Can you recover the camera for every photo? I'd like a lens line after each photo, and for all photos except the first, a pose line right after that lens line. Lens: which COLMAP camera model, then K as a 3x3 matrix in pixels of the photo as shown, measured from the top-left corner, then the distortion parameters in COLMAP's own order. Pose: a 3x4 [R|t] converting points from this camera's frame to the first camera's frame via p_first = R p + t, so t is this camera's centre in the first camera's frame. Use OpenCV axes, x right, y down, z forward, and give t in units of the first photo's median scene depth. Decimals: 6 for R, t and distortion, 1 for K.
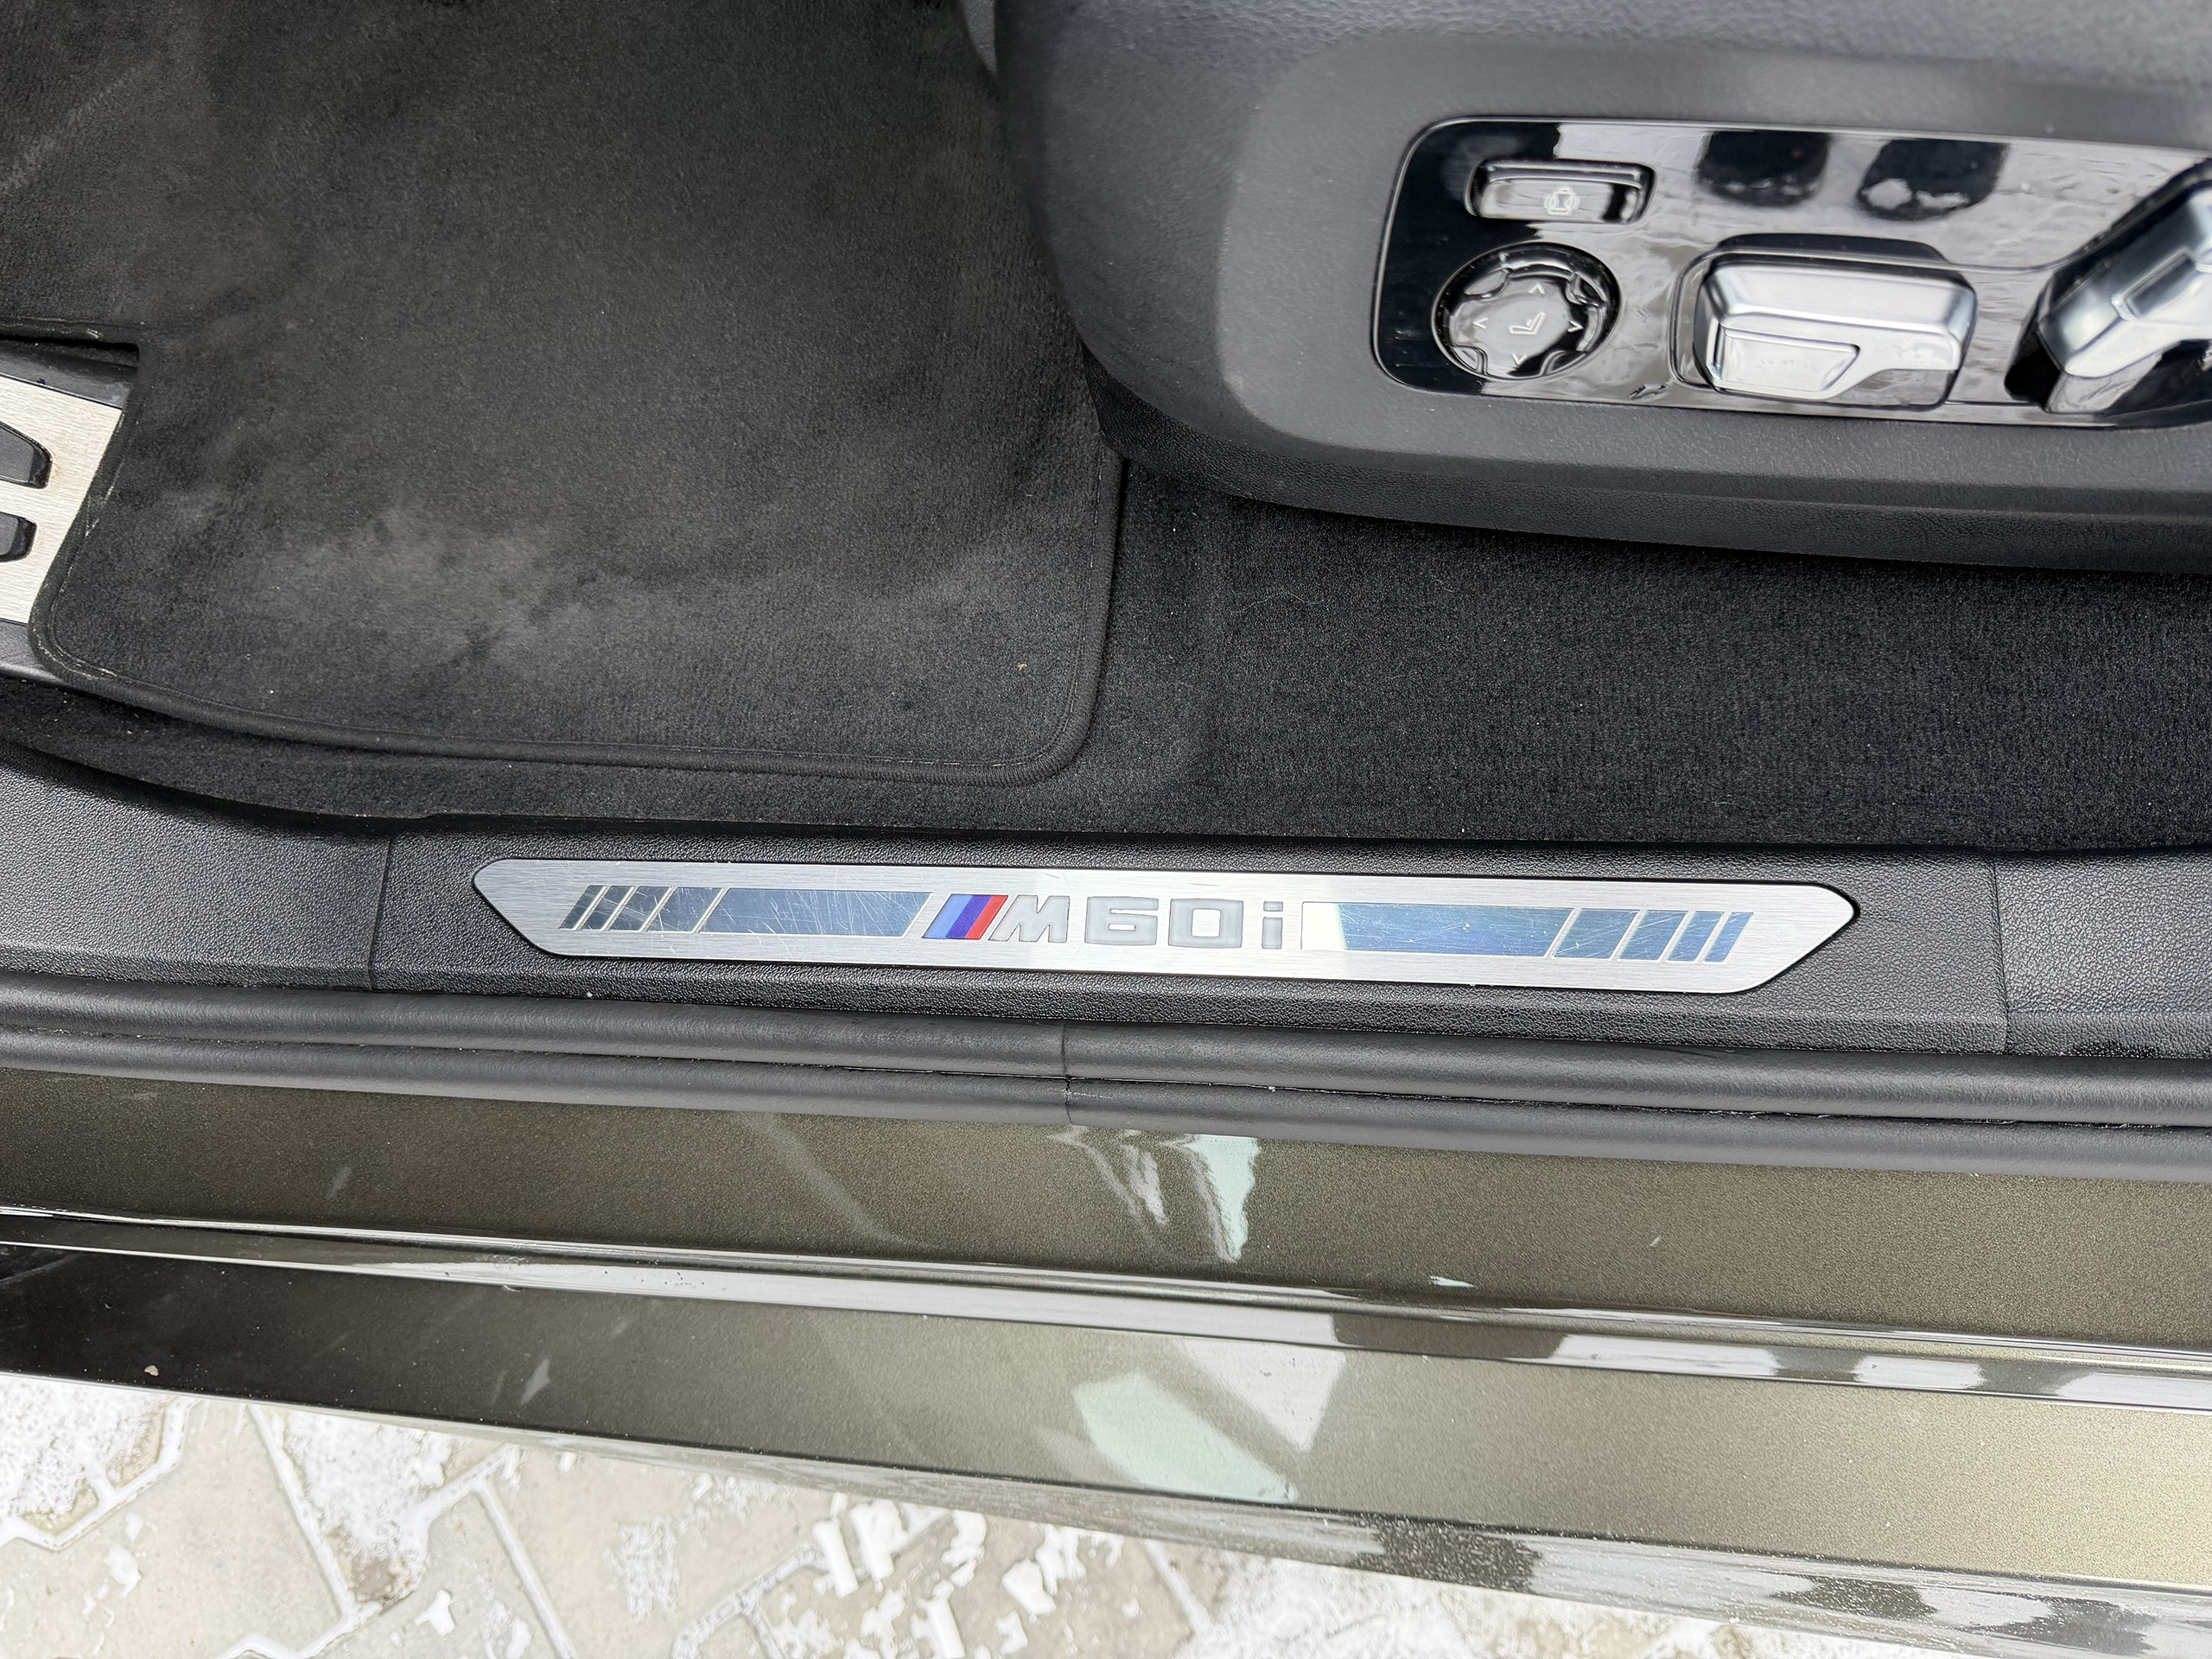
lens RADIAL K [[1563.6, 0, 1100.4], [0, 1563.6, 837.9], [0, 0, 1]] dist [0.034864, -0.038620]
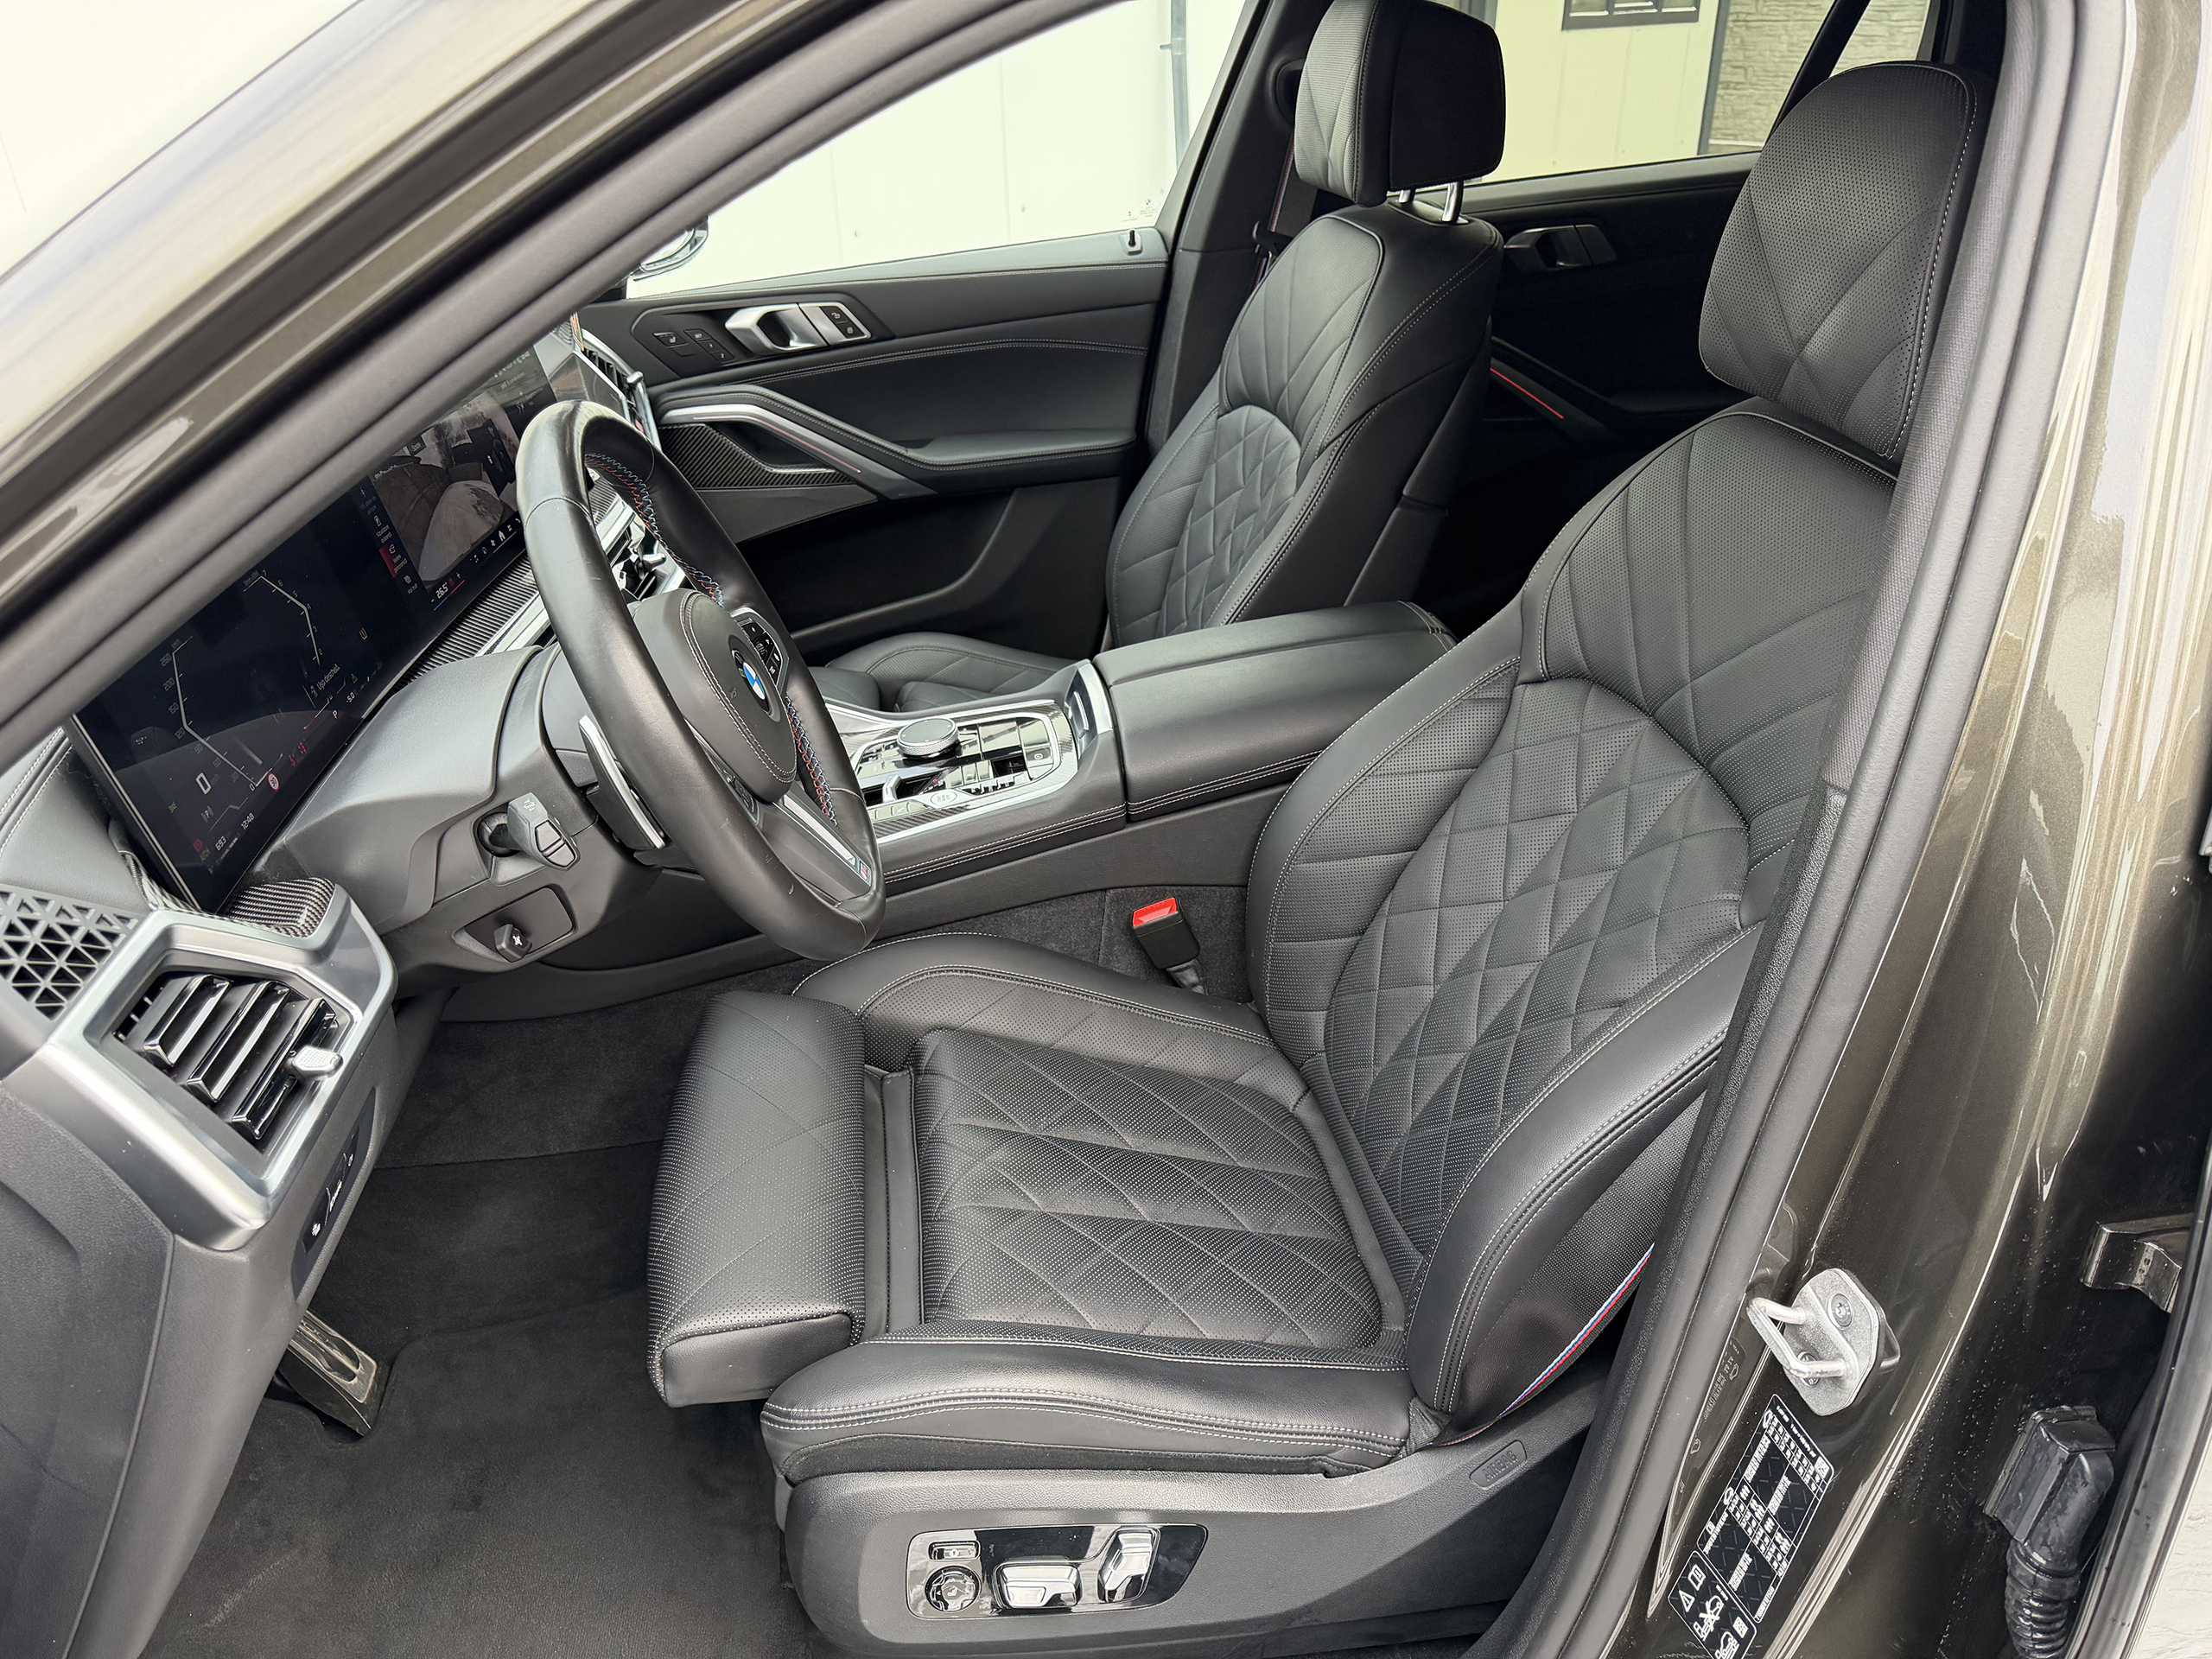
lens RADIAL K [[1563.6, 0, 1104.8], [0, 1563.6, 833.0], [0, 0, 1]] dist [0.034864, -0.038620]
pose [[0.970834, 0.022404, 0.238703, -0.122923], [0.161808, 0.673457, -0.721300, 0.520261], [-0.176916, 0.738887, 0.650190, -1.198922]]
